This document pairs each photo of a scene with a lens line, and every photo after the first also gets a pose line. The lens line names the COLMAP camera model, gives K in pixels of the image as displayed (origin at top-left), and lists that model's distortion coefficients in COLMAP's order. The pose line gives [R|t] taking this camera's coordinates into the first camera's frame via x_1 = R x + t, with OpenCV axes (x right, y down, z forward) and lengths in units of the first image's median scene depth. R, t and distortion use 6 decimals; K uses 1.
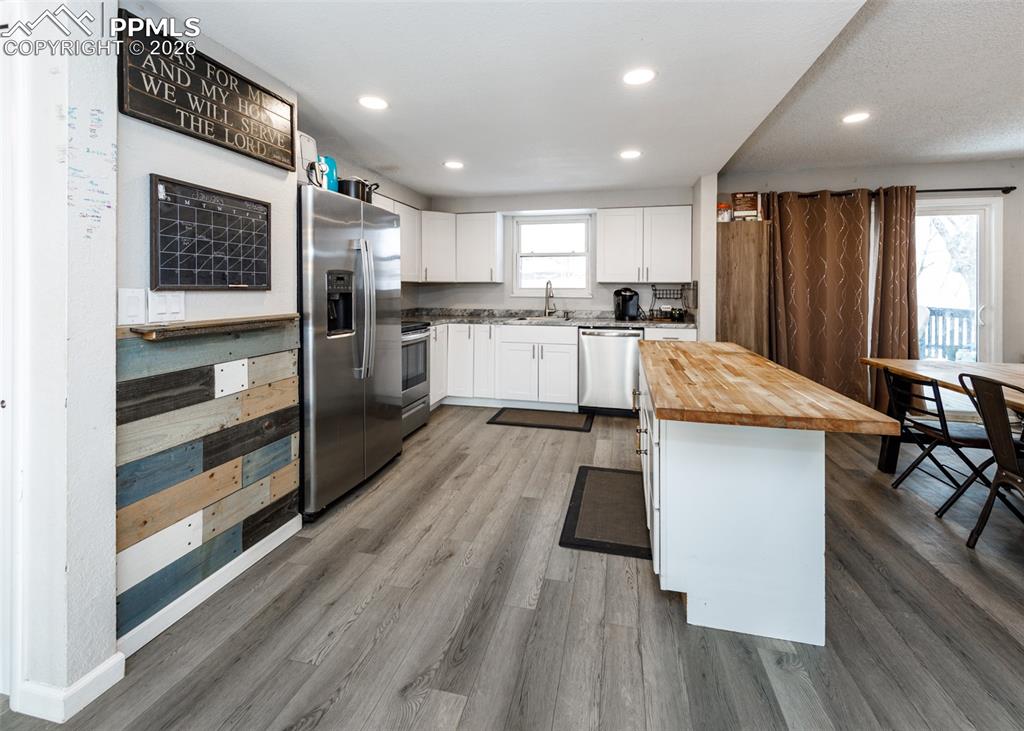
lens RADIAL K [[422.0, 0, 537.6], [0, 422.0, 295.4], [0, 0, 1]] dist [0.000083, 0.000014]
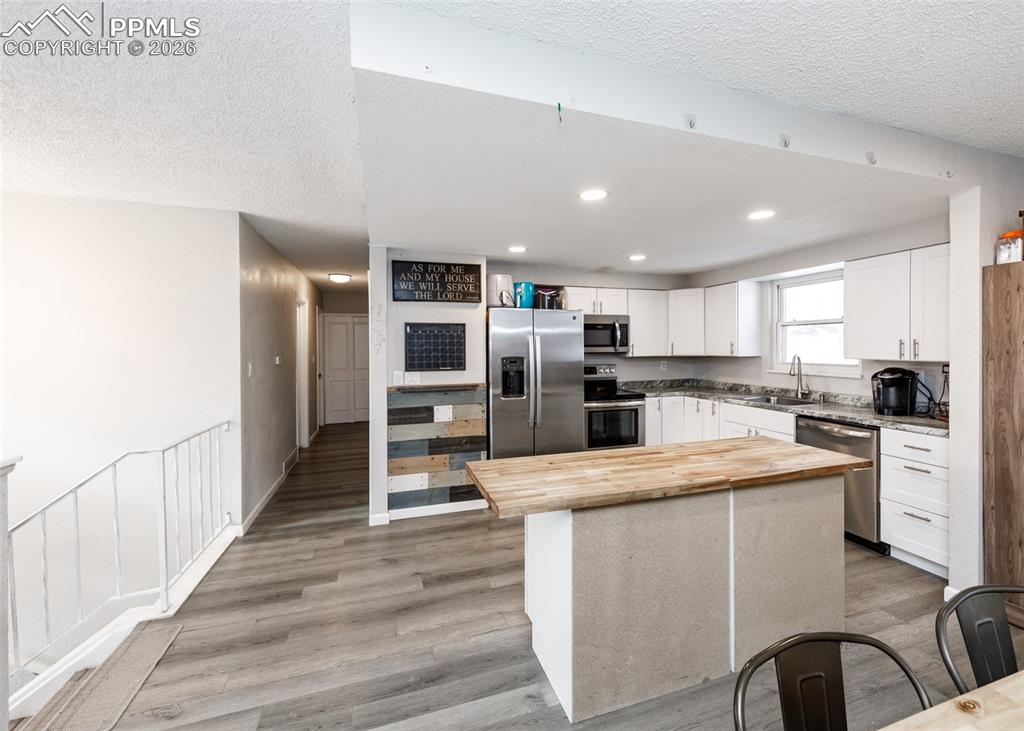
lens RADIAL K [[435.2, 0, 529.2], [0, 435.2, 356.2], [0, 0, 1]] dist [0.001867, 0.000290]
pose [[0.520924, 0.010224, -0.853542, 0.921565], [-0.004632, 0.999947, 0.009151, -0.073861], [0.853591, -0.000814, 0.520944, 0.190880]]
